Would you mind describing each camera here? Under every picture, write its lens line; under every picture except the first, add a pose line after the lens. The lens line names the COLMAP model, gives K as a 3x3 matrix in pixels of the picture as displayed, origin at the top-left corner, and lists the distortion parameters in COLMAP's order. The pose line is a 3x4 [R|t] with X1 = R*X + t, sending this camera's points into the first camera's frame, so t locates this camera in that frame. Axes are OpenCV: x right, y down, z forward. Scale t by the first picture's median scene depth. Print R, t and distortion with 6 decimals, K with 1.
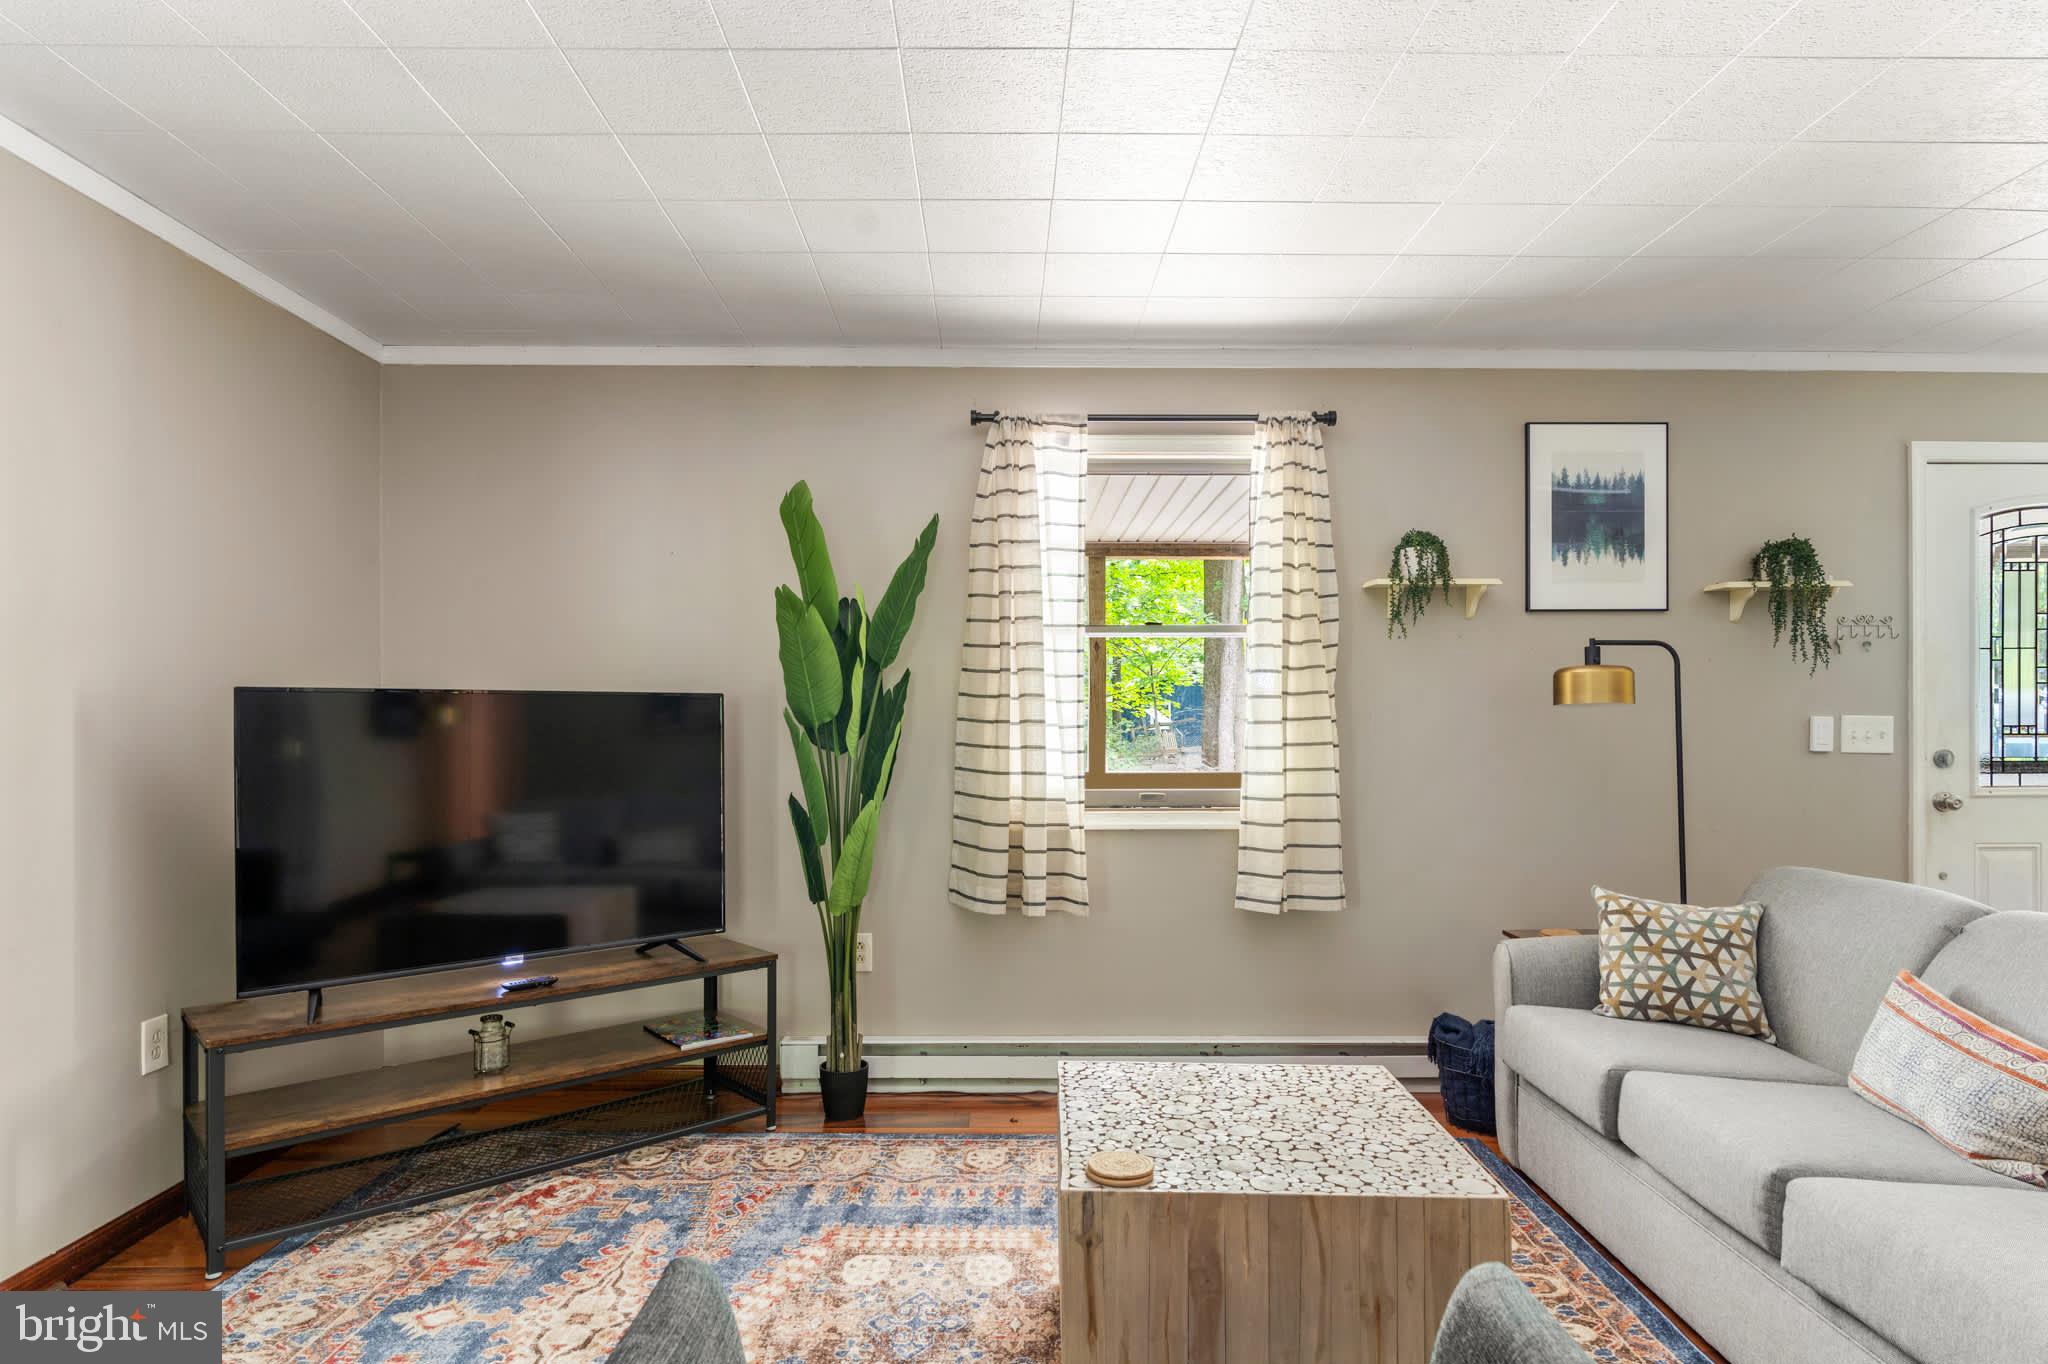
lens RADIAL K [[1200.2, 0, 1036.7], [0, 1200.2, 721.0], [0, 0, 1]] dist [-0.000821, 0.002634]
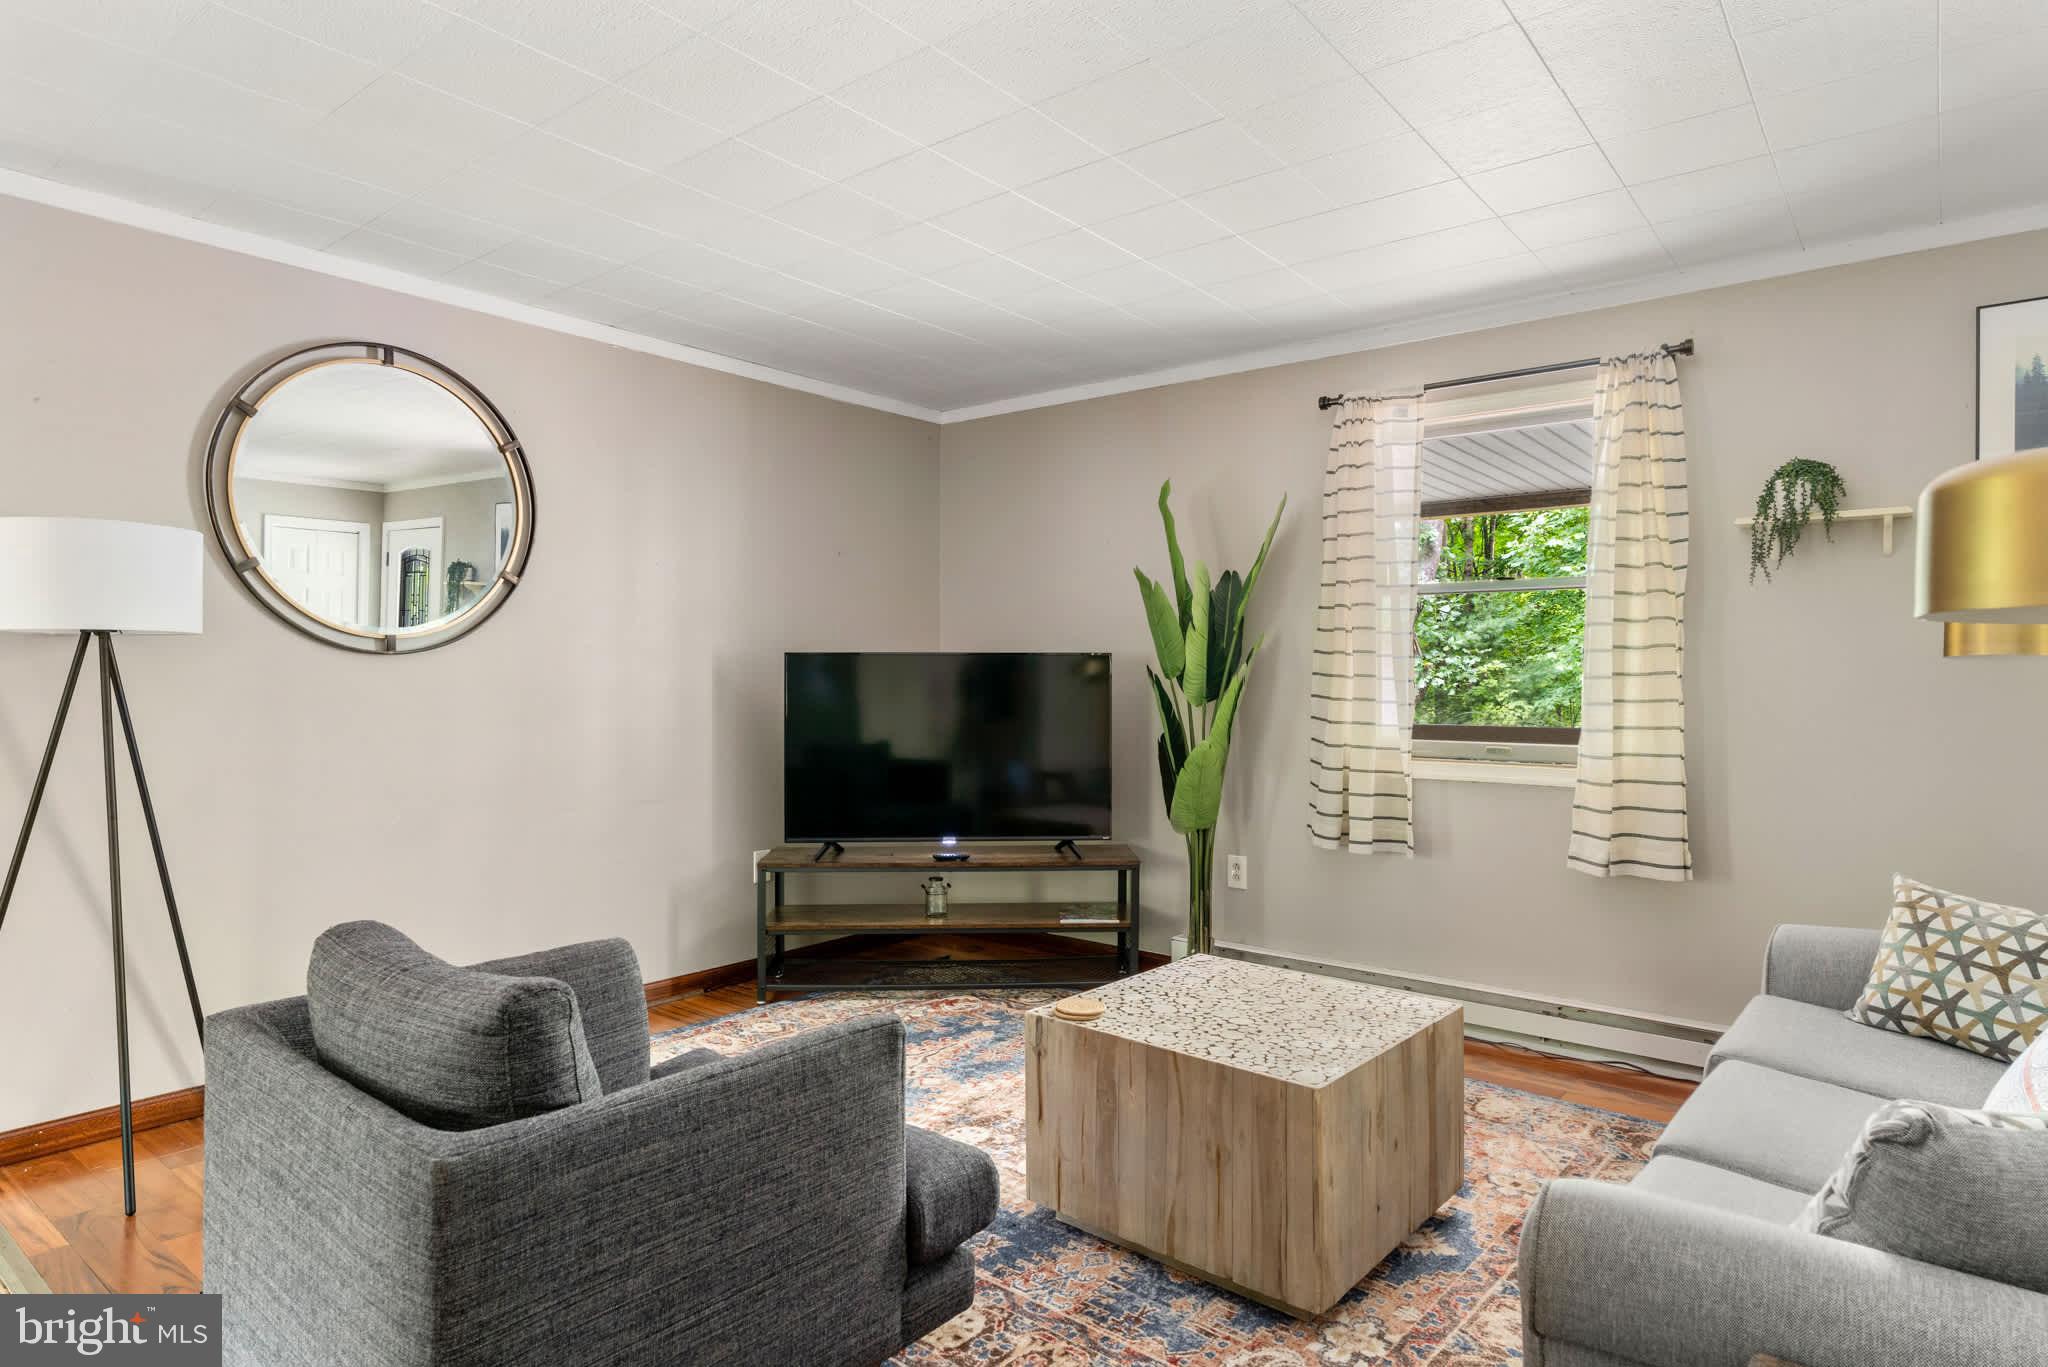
lens RADIAL K [[1200.2, 0, 1033.9], [0, 1200.2, 681.0], [0, 0, 1]] dist [-0.000821, 0.002634]
pose [[0.766248, 0.006625, -0.642510, 0.567112], [-0.004440, 0.999978, 0.005016, 0.001295], [0.642529, -0.000991, 0.766261, -0.034061]]
